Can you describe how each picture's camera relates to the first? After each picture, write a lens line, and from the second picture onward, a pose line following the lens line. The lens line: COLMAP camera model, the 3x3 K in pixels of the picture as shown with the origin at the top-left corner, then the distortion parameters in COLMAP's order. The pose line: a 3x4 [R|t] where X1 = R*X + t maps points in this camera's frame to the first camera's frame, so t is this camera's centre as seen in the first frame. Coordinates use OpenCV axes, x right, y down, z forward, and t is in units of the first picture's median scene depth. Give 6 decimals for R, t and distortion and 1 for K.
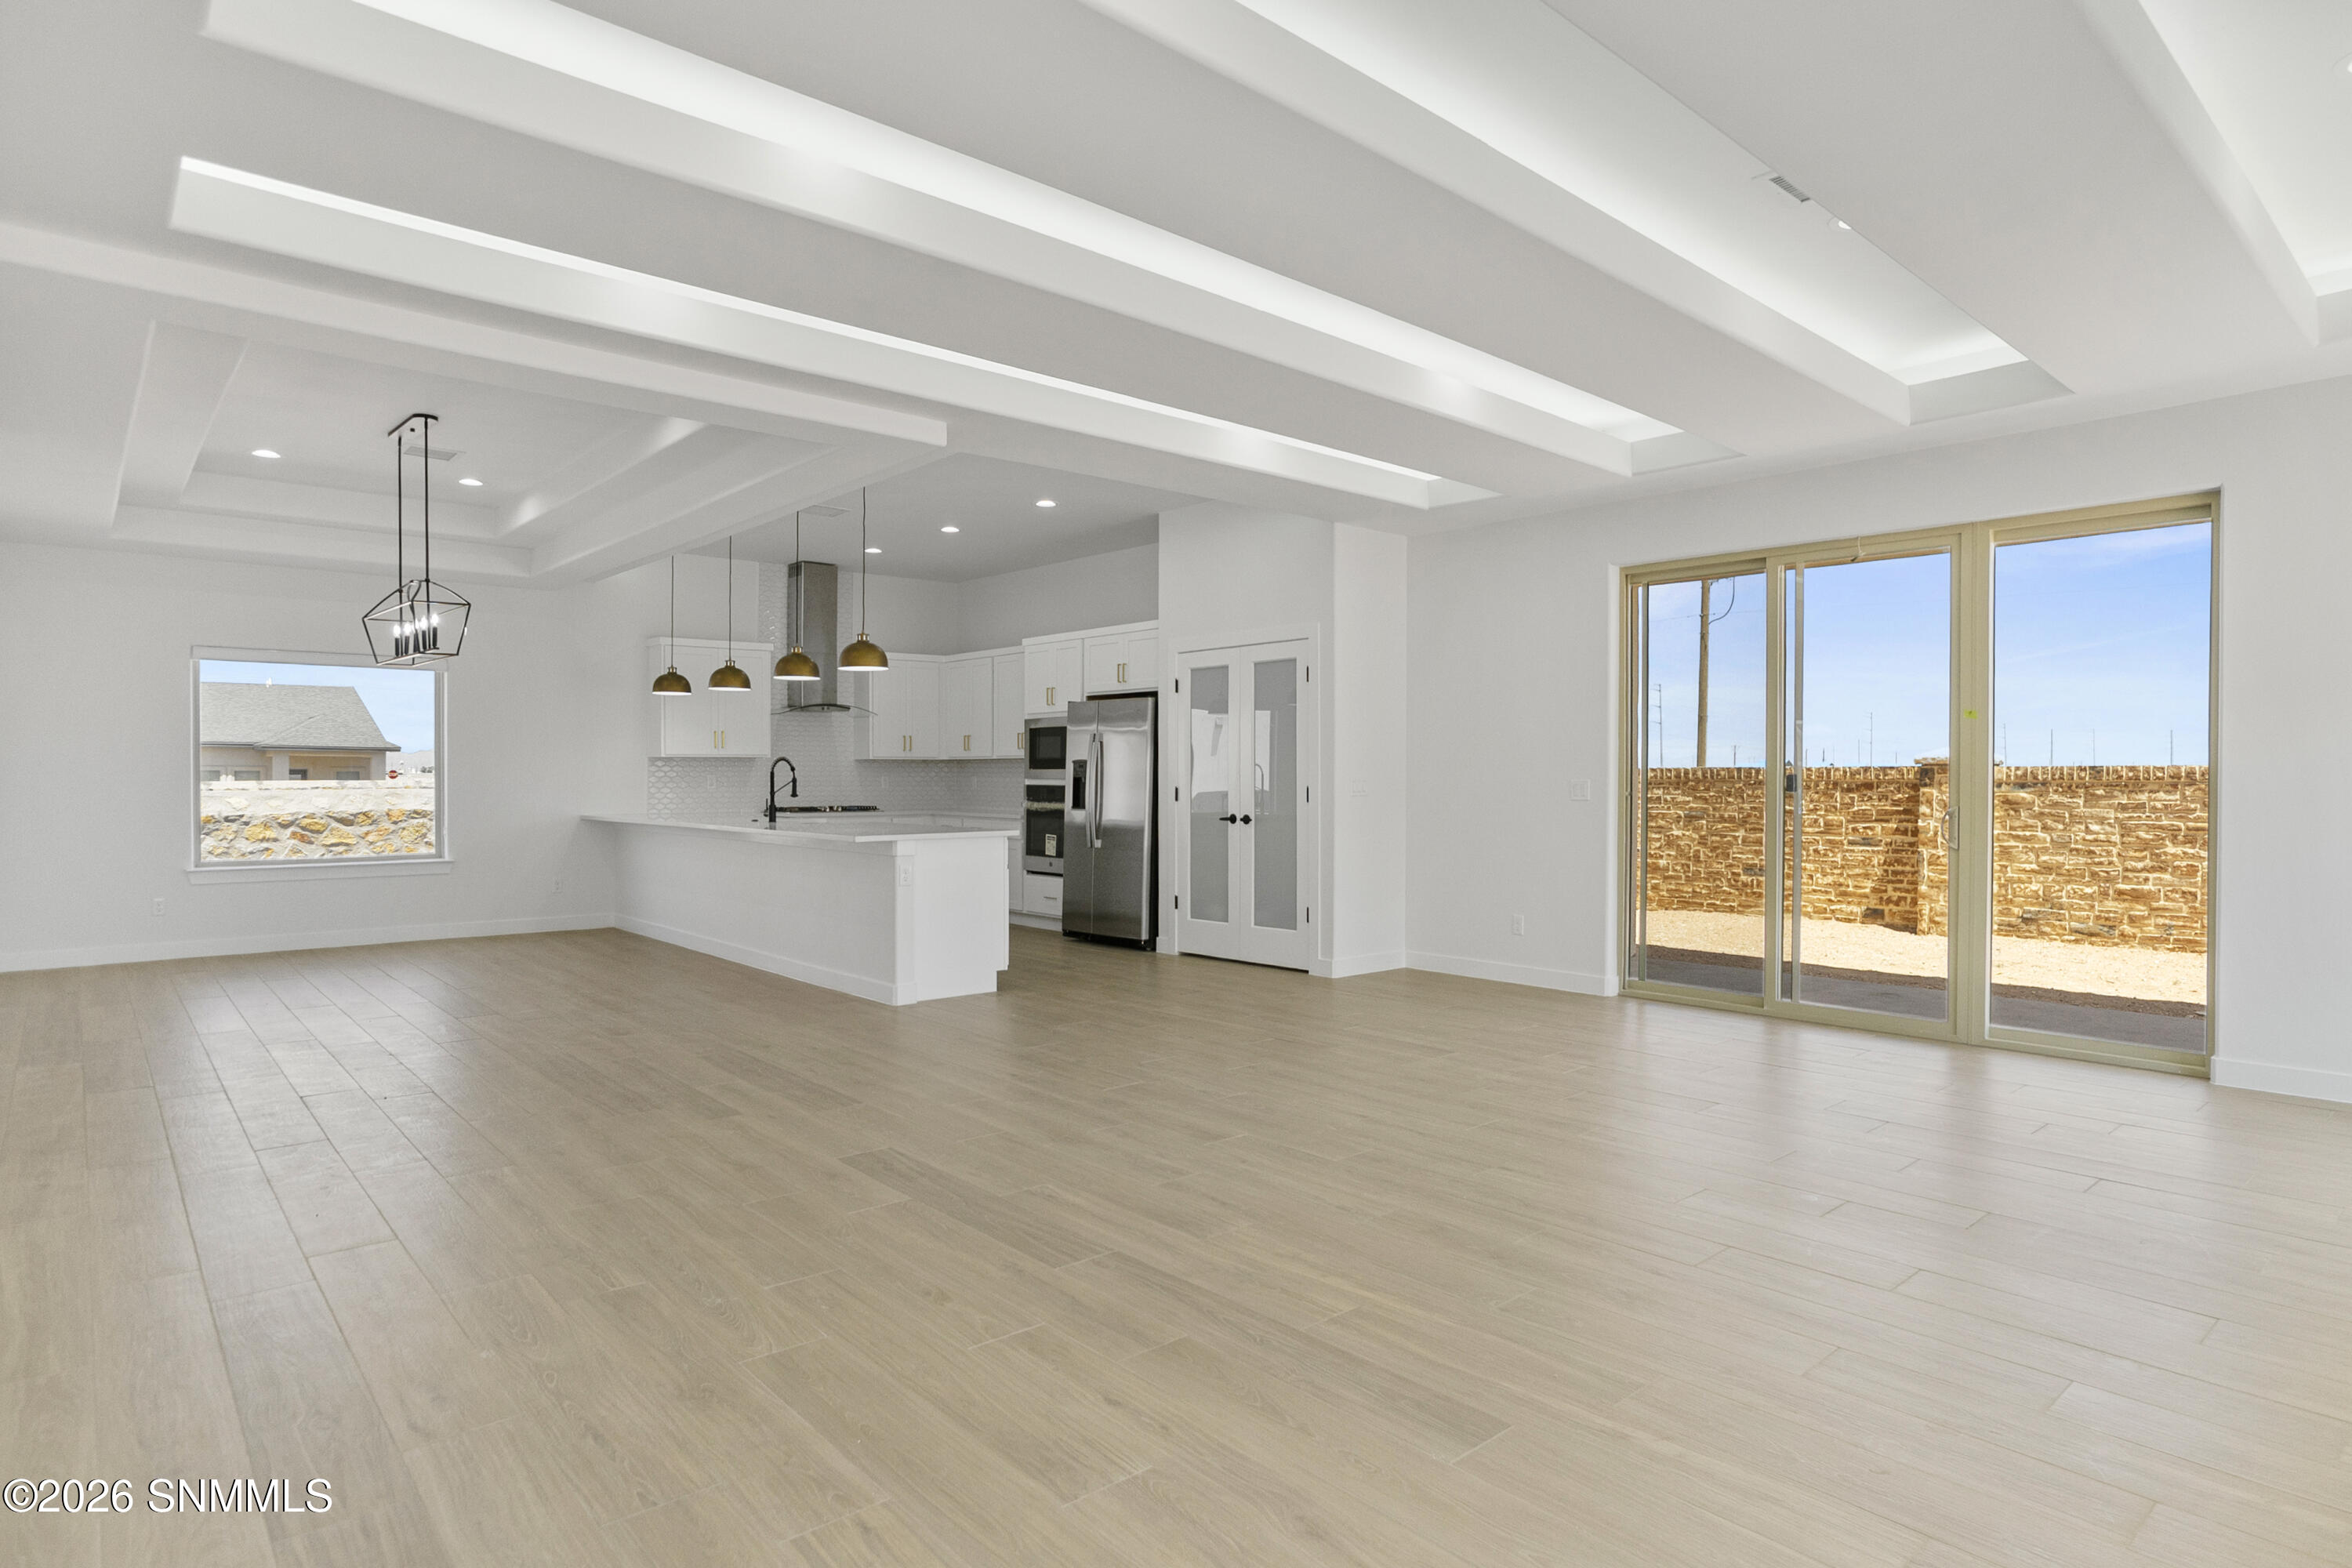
lens RADIAL K [[1267.4, 0, 1172.6], [0, 1267.4, 812.7], [0, 0, 1]] dist [-0.047861, 0.036236]
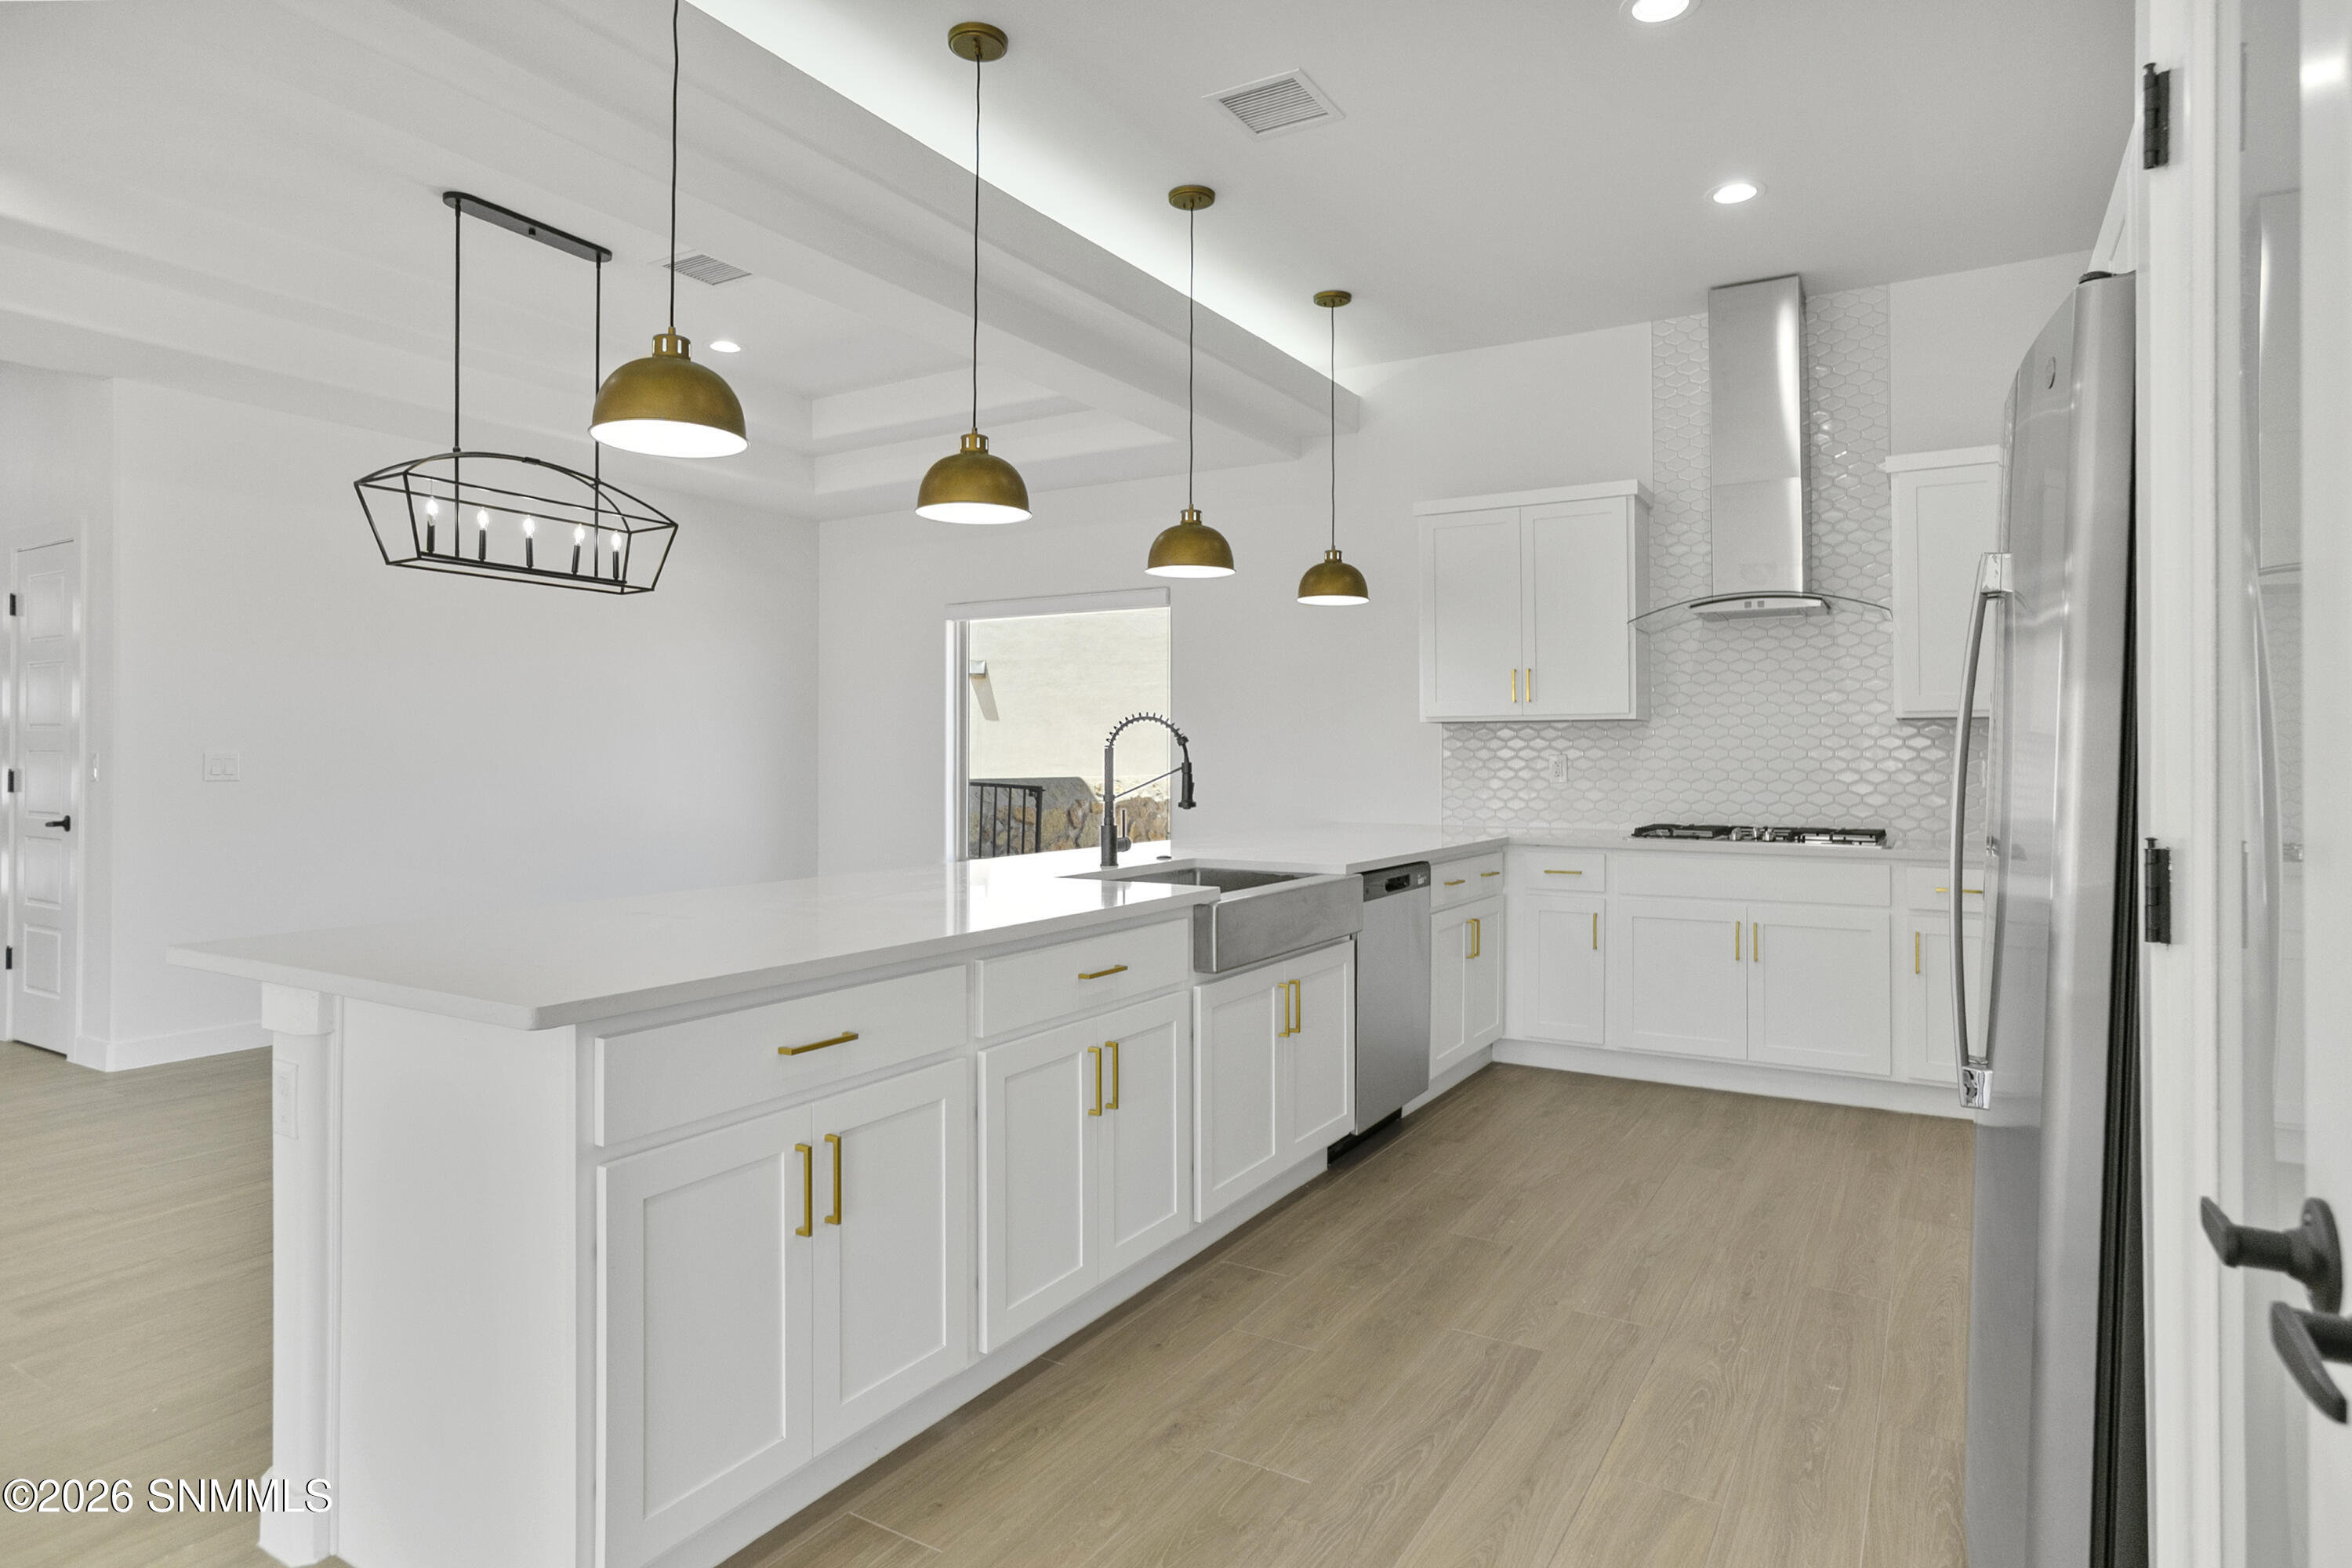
lens RADIAL K [[1267.4, 0, 1220.8], [0, 1267.4, 754.7], [0, 0, 1]] dist [-0.047861, 0.036236]
pose [[0.328903, -0.002462, -0.944360, 0.097180], [-0.028465, 0.999516, -0.012520, -0.024625], [0.943934, 0.030999, 0.328674, 0.868232]]
